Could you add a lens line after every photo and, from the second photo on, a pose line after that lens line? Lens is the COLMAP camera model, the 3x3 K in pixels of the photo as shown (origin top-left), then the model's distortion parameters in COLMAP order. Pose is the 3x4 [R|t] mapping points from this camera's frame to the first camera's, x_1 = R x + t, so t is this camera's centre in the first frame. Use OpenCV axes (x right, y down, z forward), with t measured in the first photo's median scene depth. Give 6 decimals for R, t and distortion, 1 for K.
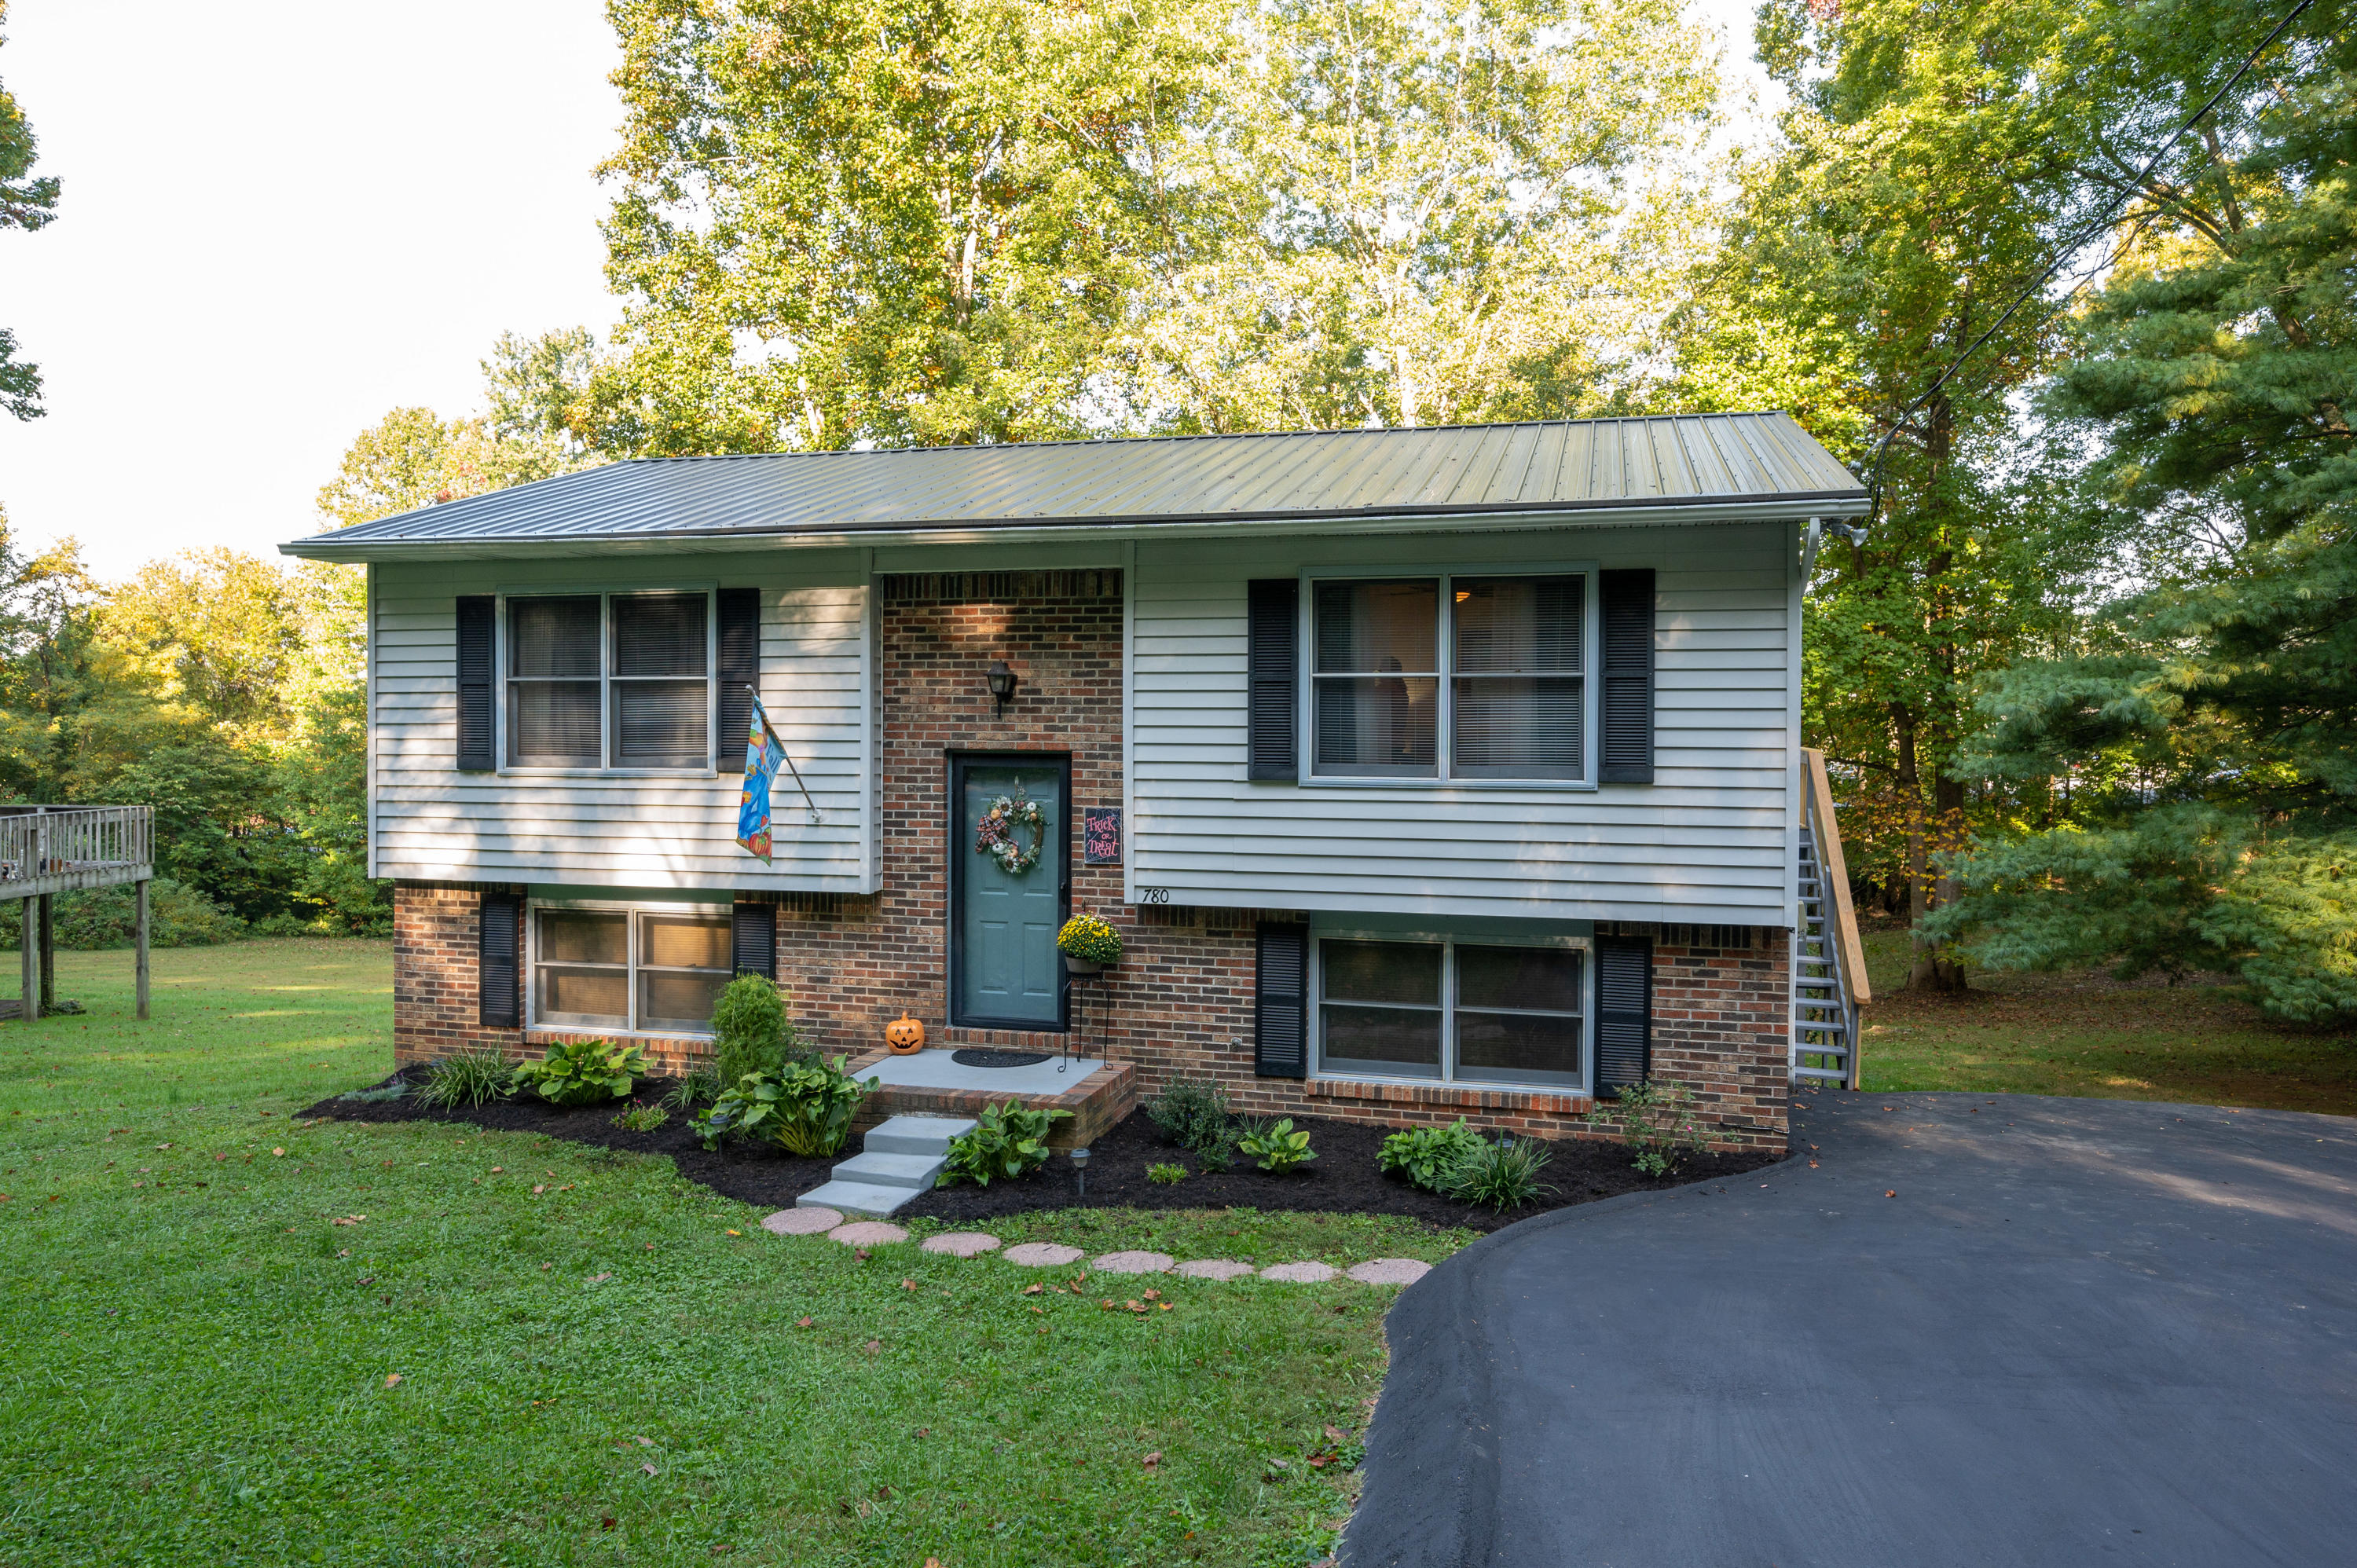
lens RADIAL K [[1495.8, 0, 1257.8], [0, 1495.8, 762.6], [0, 0, 1]] dist [-0.002205, -0.001436]
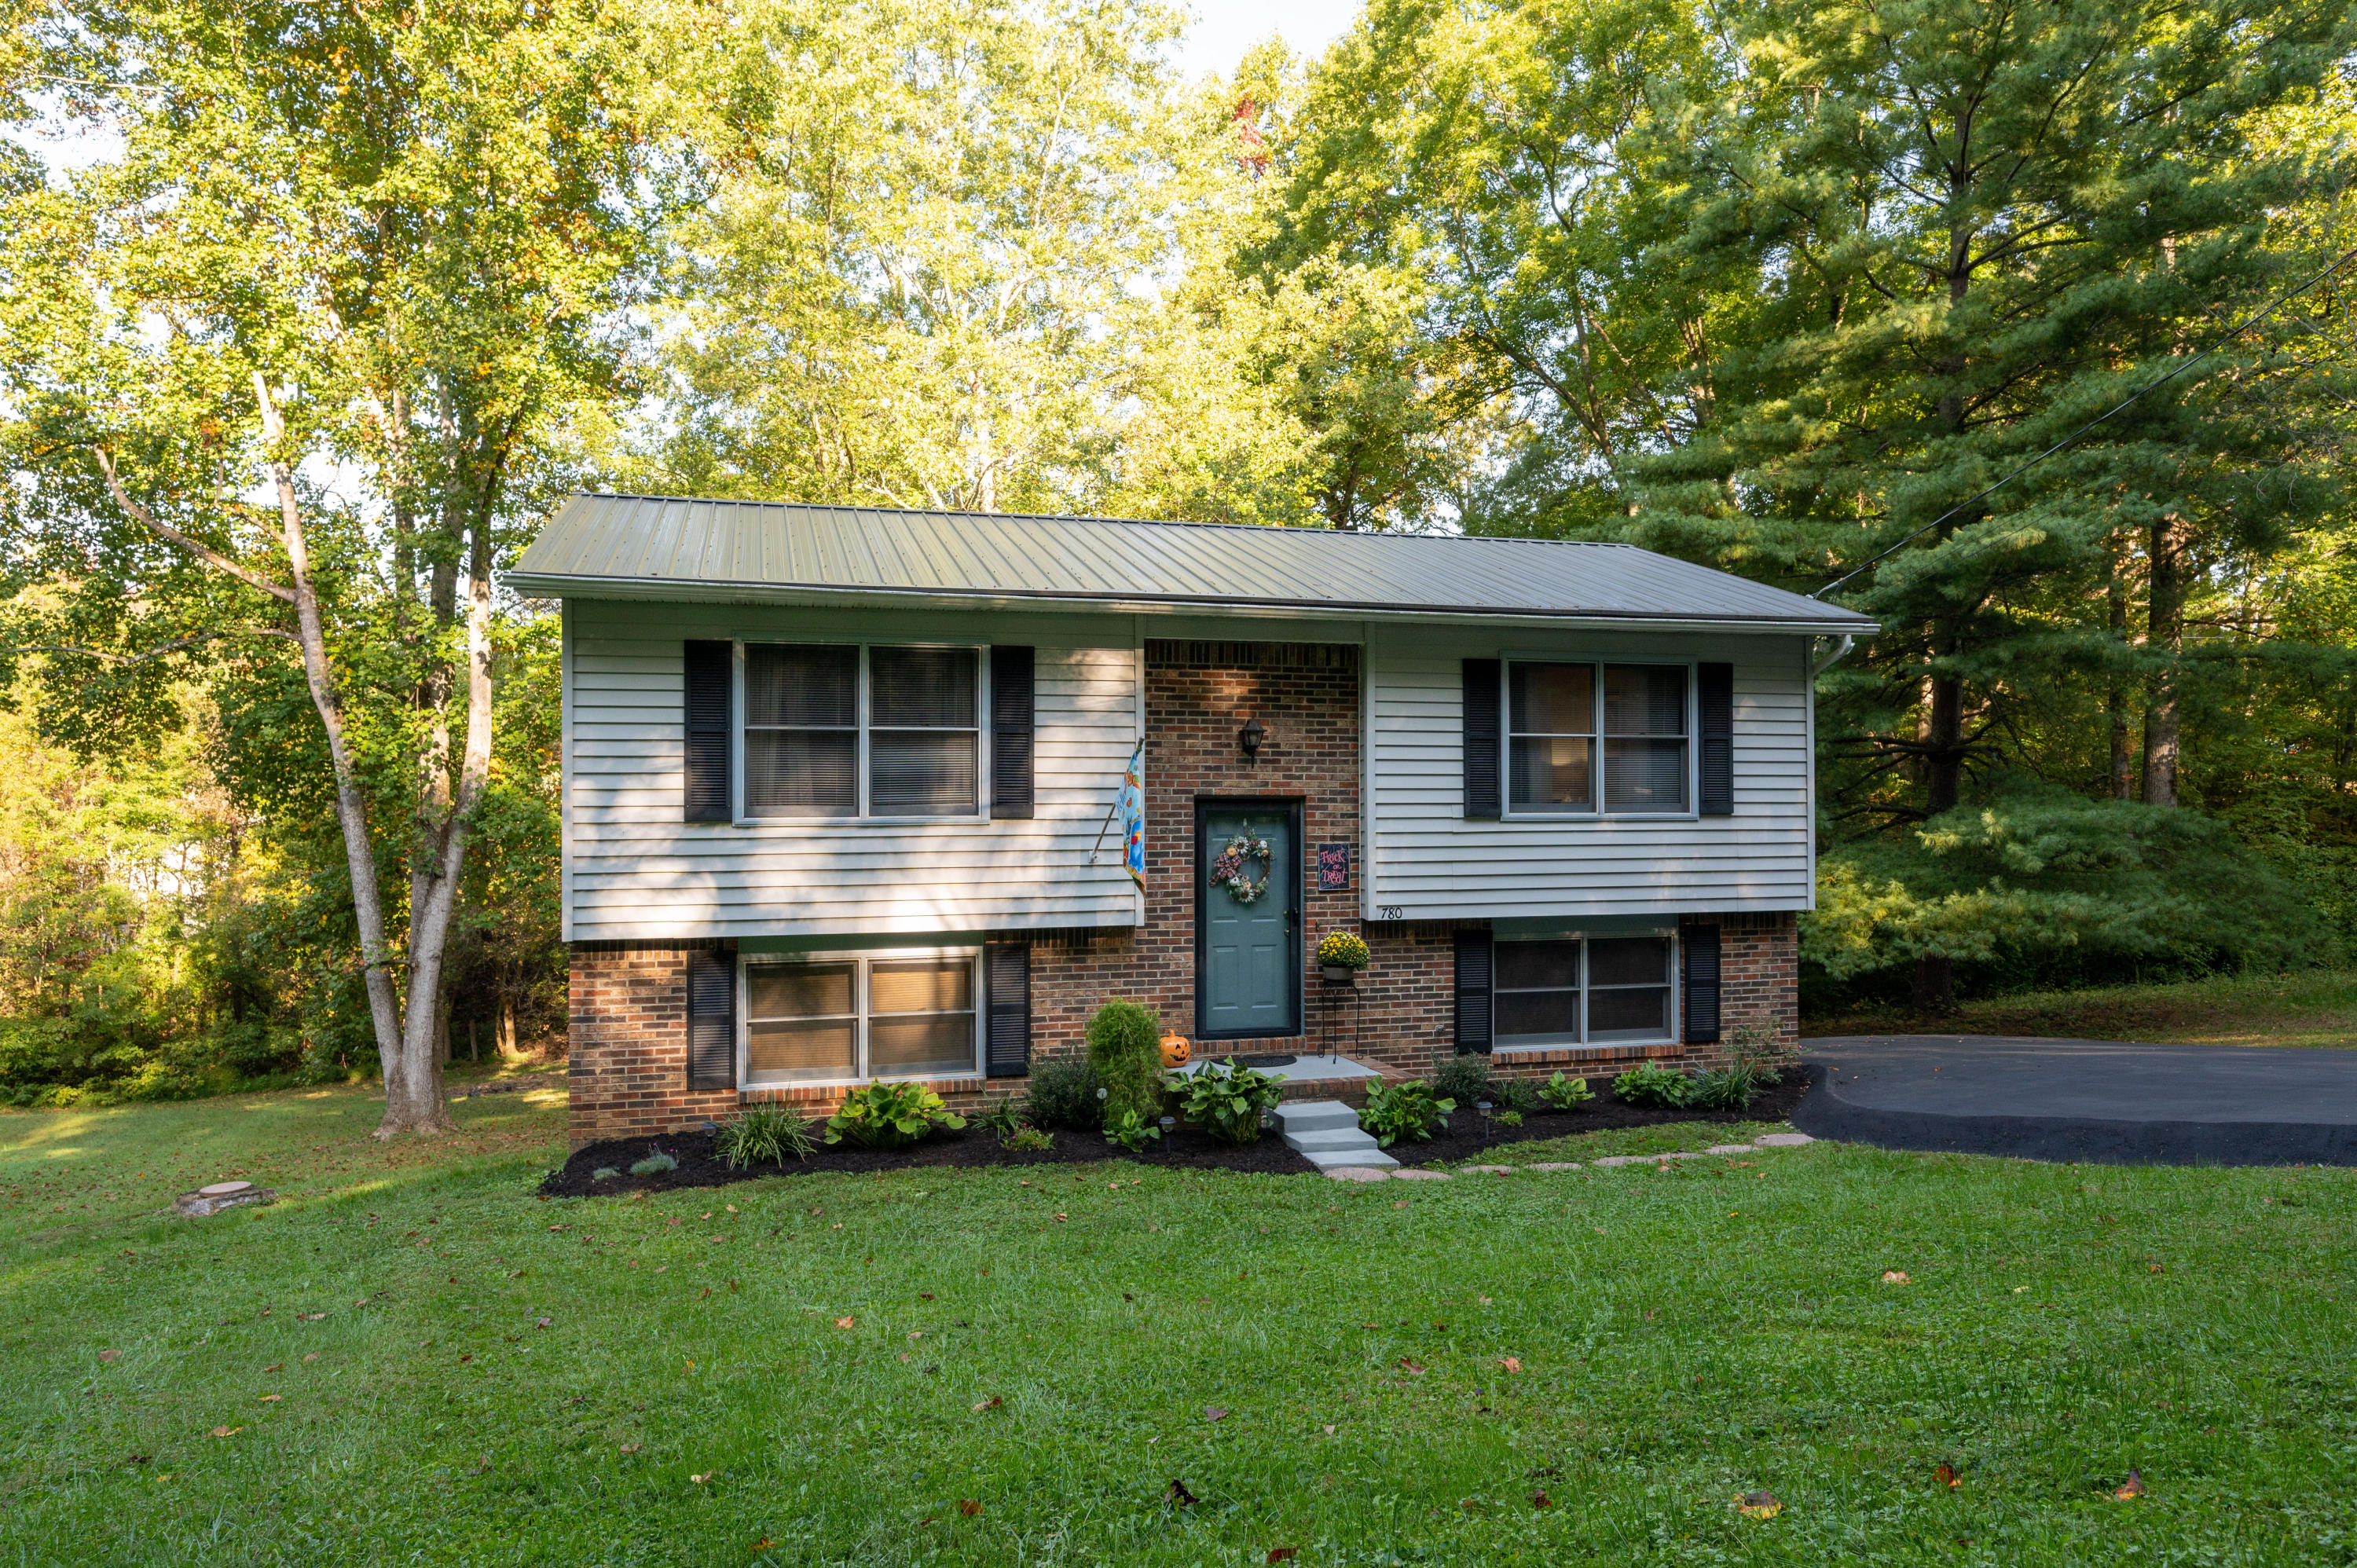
lens RADIAL K [[1570.7, 0, 1192.3], [0, 1570.7, 809.7], [0, 0, 1]] dist [-0.000950, -0.000037]
pose [[0.866896, -0.008866, 0.498410, -0.834819], [0.018626, 0.999720, -0.014614, 0.019851], [-0.498141, 0.021953, 0.866818, -0.033486]]
